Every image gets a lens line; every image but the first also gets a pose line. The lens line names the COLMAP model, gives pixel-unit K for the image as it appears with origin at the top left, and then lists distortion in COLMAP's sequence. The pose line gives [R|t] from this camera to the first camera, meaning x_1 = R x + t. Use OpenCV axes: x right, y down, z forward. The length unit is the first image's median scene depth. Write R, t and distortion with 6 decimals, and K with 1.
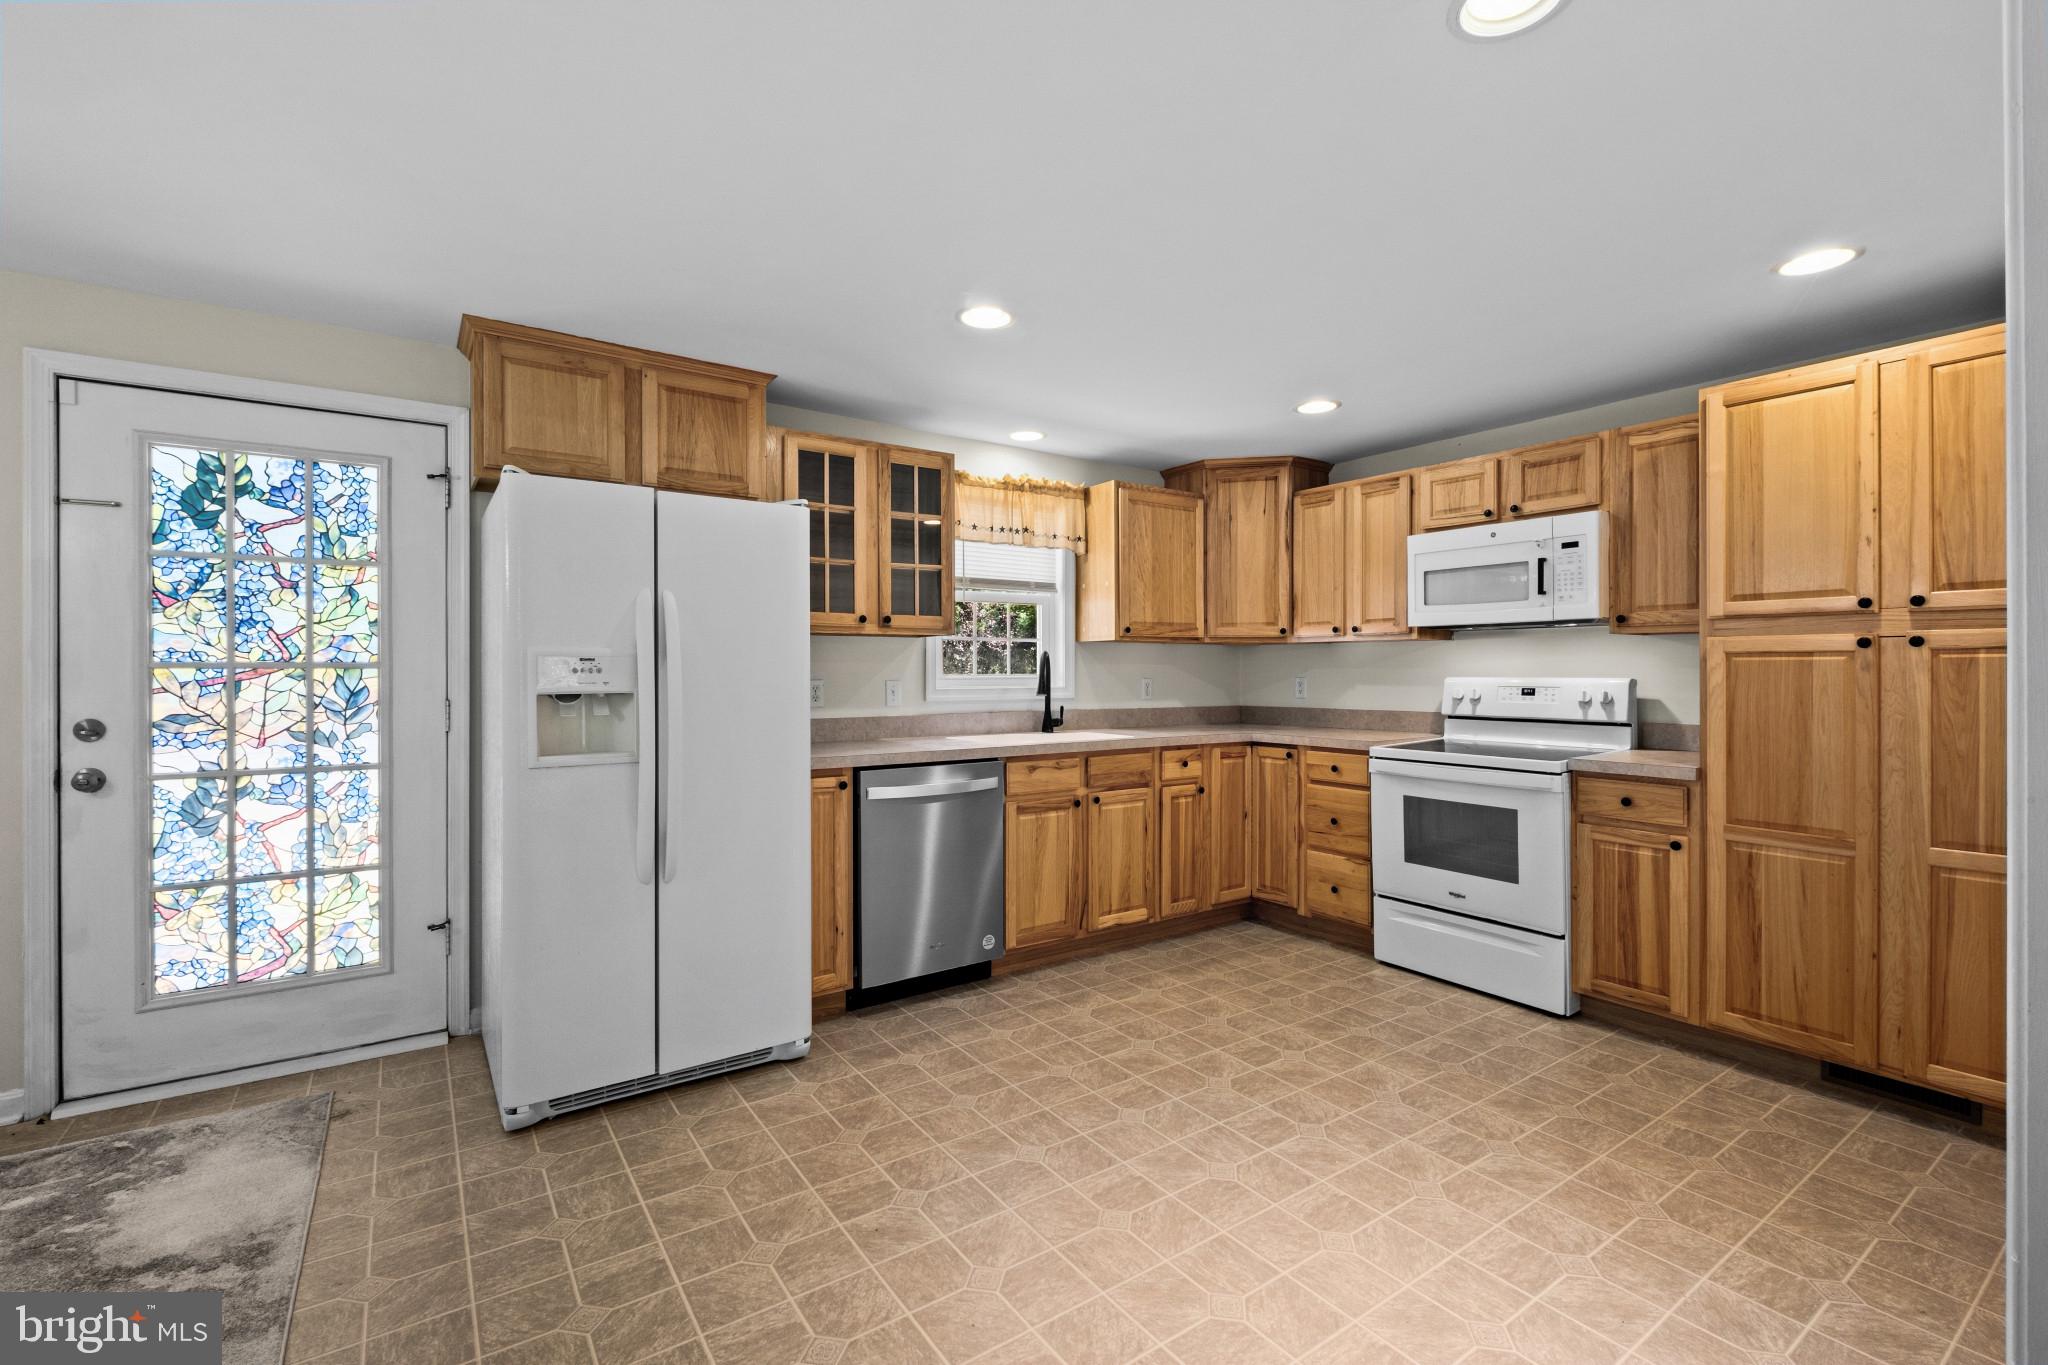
lens RADIAL K [[895.8, 0, 1024.7], [0, 895.8, 680.0], [0, 0, 1]] dist [-0.001867, -0.002088]
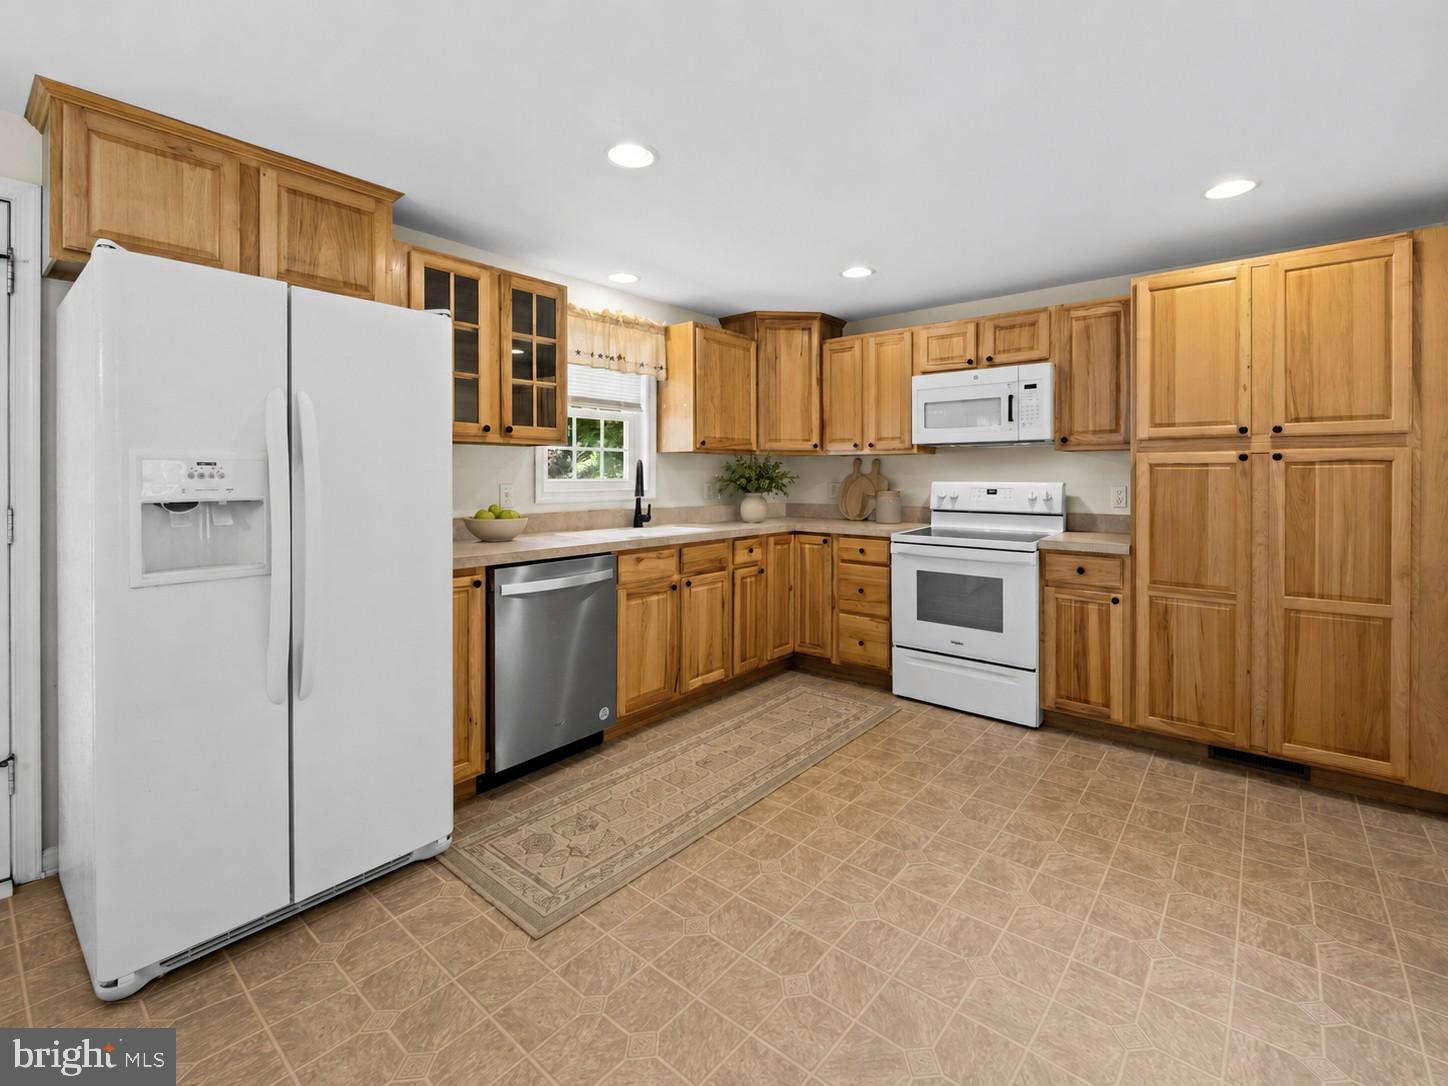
lens RADIAL K [[647.5, 0, 732.9], [0, 647.5, 481.2], [0, 0, 1]] dist [-0.006207, -0.001626]
pose [[0.960818, -0.000968, 0.277179, -0.133687], [0.001548, 0.999997, -0.001874, -0.002280], [-0.277177, 0.002229, 0.960816, 0.192660]]
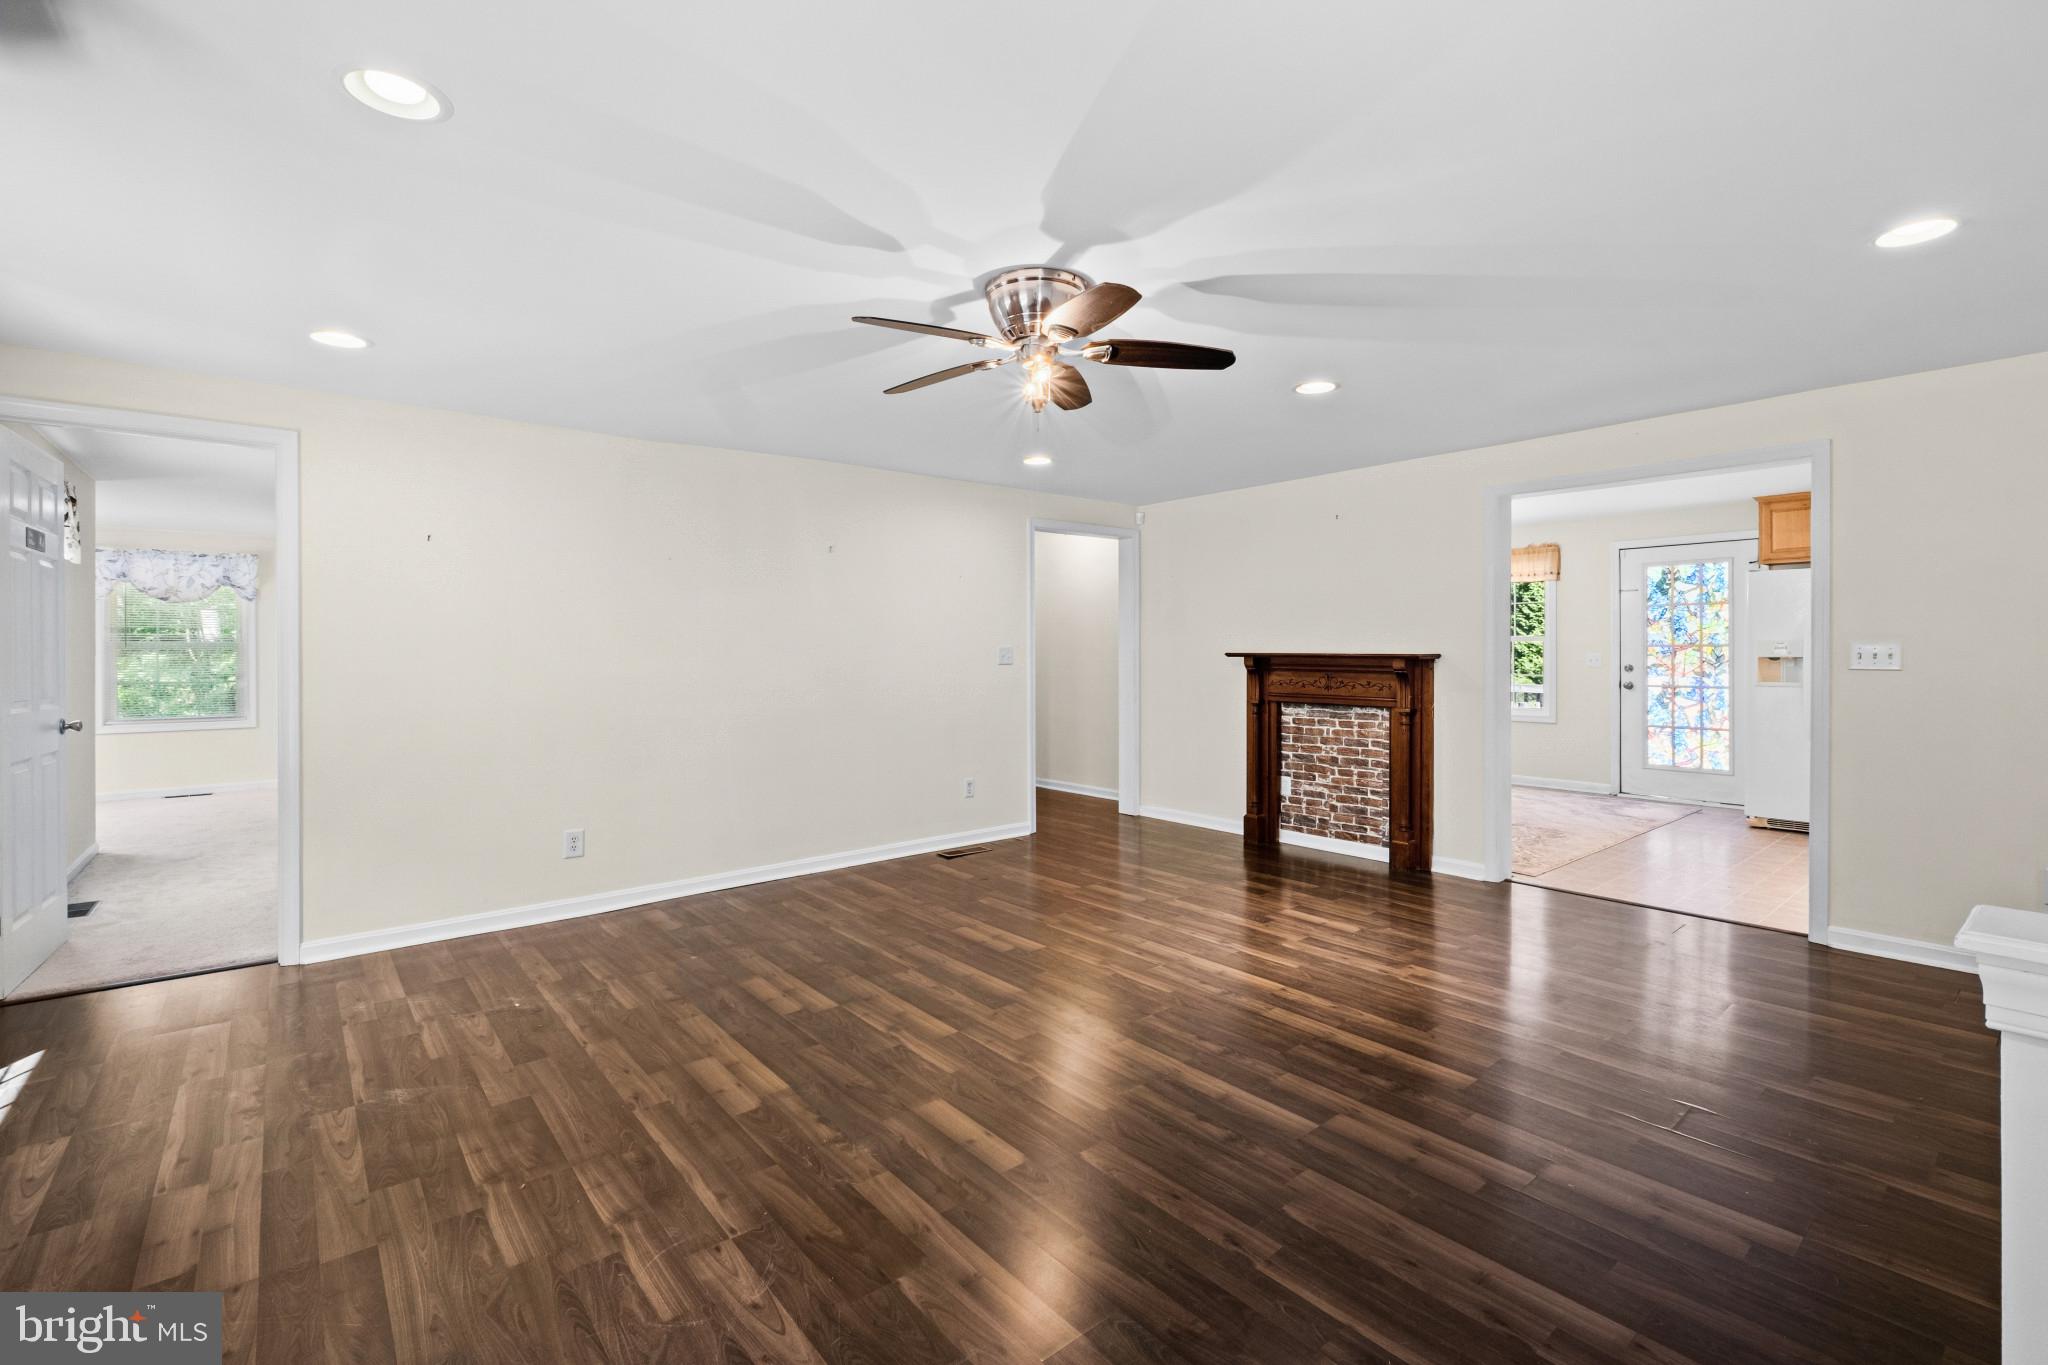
lens RADIAL K [[895.8, 0, 1022.8], [0, 895.8, 642.7], [0, 0, 1]] dist [-0.001867, -0.002088]
pose [[0.089156, -0.005931, -0.996000, 1.480419], [-0.005168, 0.999966, -0.006417, 0.001568], [0.996004, 0.005720, 0.089122, -1.083216]]
